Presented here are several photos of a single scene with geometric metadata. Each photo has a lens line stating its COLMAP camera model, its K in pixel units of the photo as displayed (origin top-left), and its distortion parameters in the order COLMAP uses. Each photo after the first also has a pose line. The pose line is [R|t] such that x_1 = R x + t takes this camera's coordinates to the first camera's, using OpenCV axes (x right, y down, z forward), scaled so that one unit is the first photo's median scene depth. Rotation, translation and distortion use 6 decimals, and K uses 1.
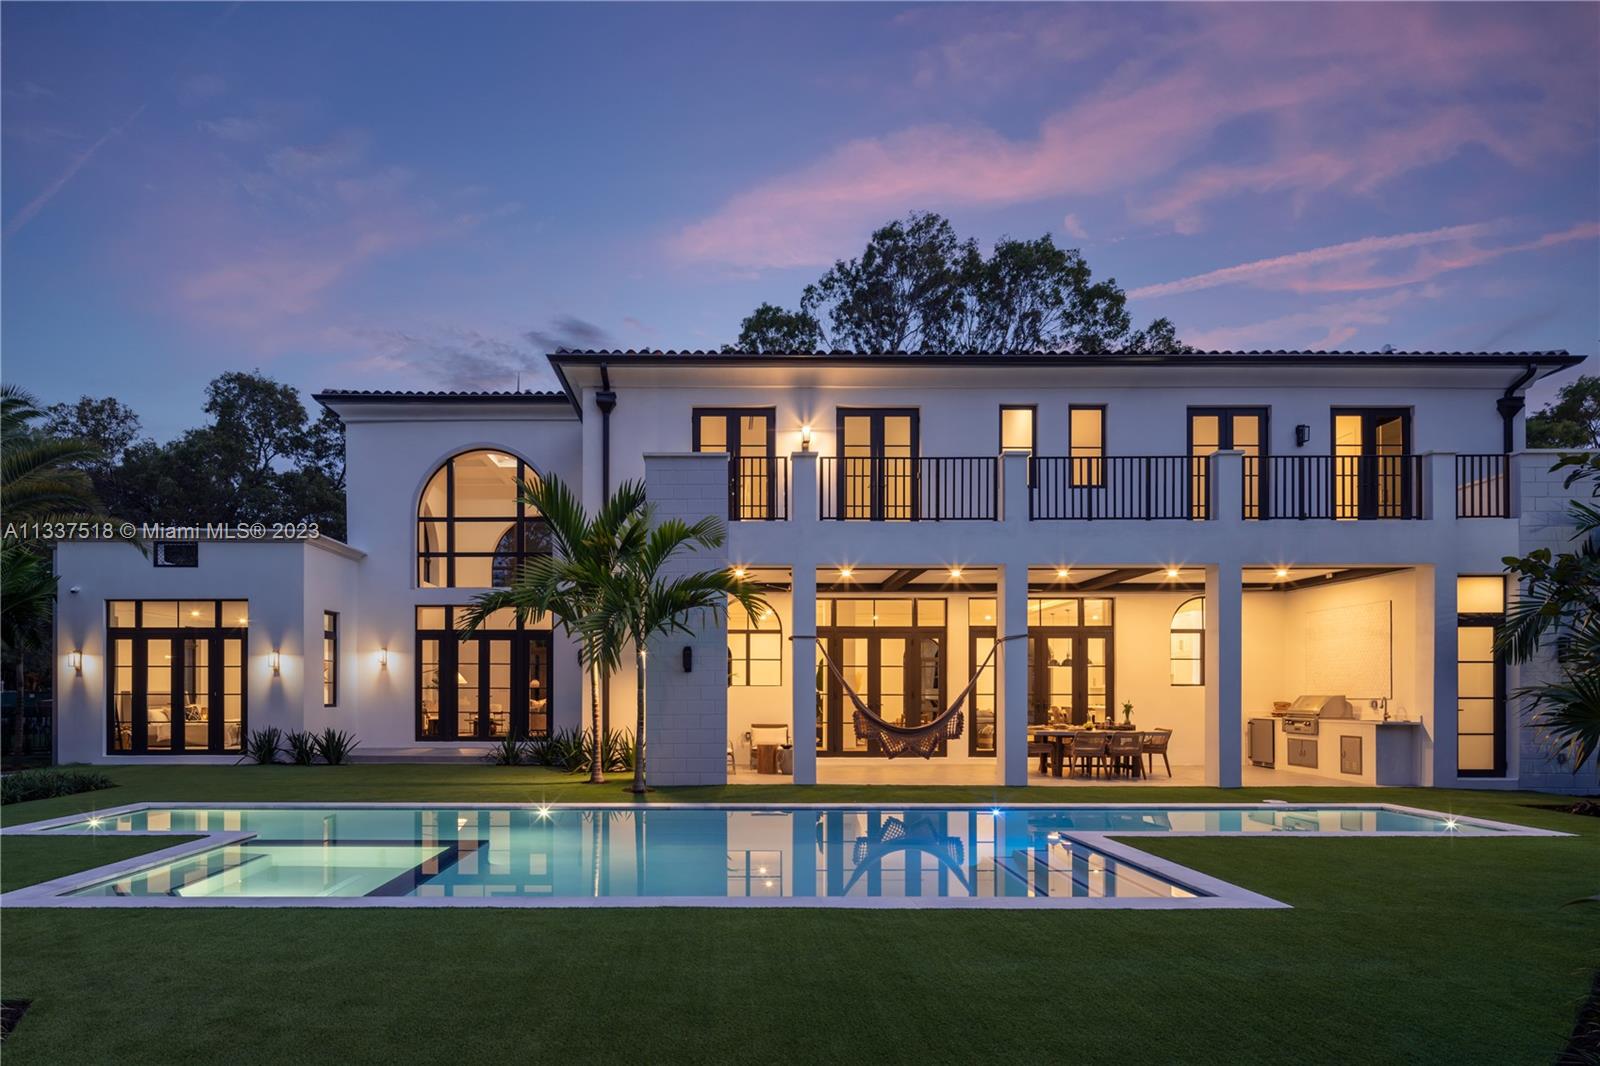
lens RADIAL K [[792.3, 0, 792.2], [0, 792.3, 546.3], [0, 0, 1]] dist [0.007360, -0.003040]
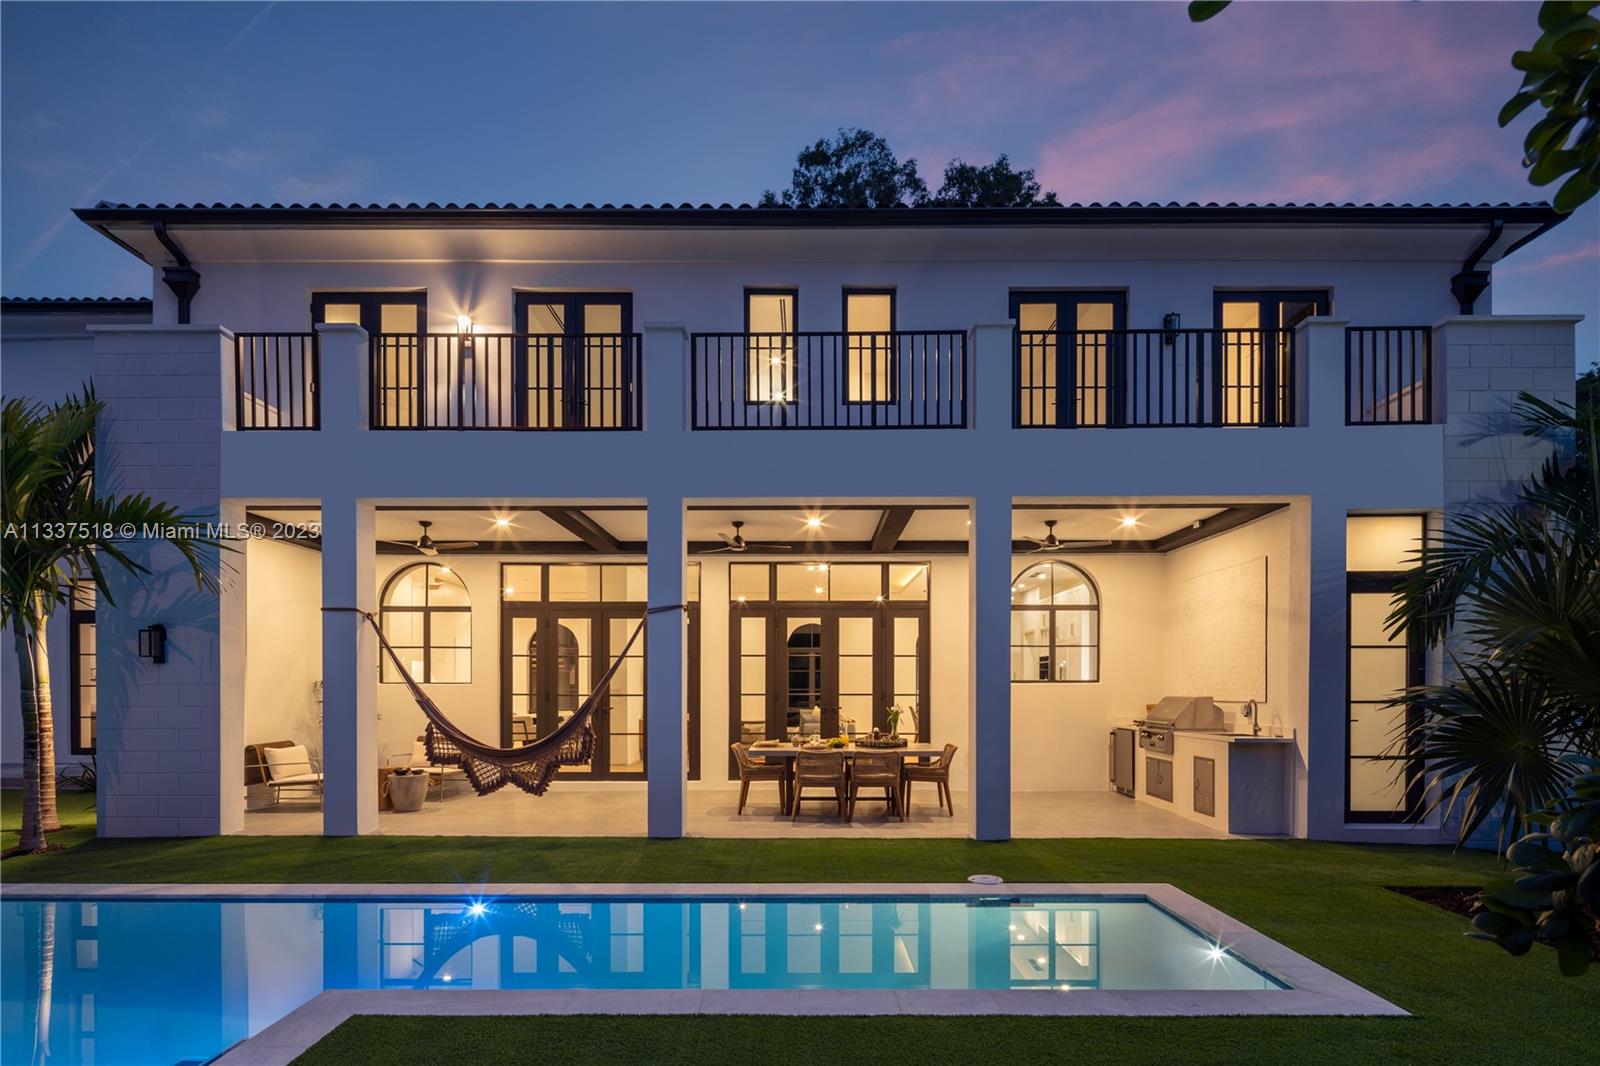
lens RADIAL K [[792.3, 0, 860.0], [0, 792.3, 548.4], [0, 0, 1]] dist [0.007360, -0.003040]
pose [[0.999985, -0.002572, -0.004890, 0.378111], [0.002620, 0.999949, 0.009782, 0.049622], [0.004864, -0.009794, 0.999940, 0.300460]]
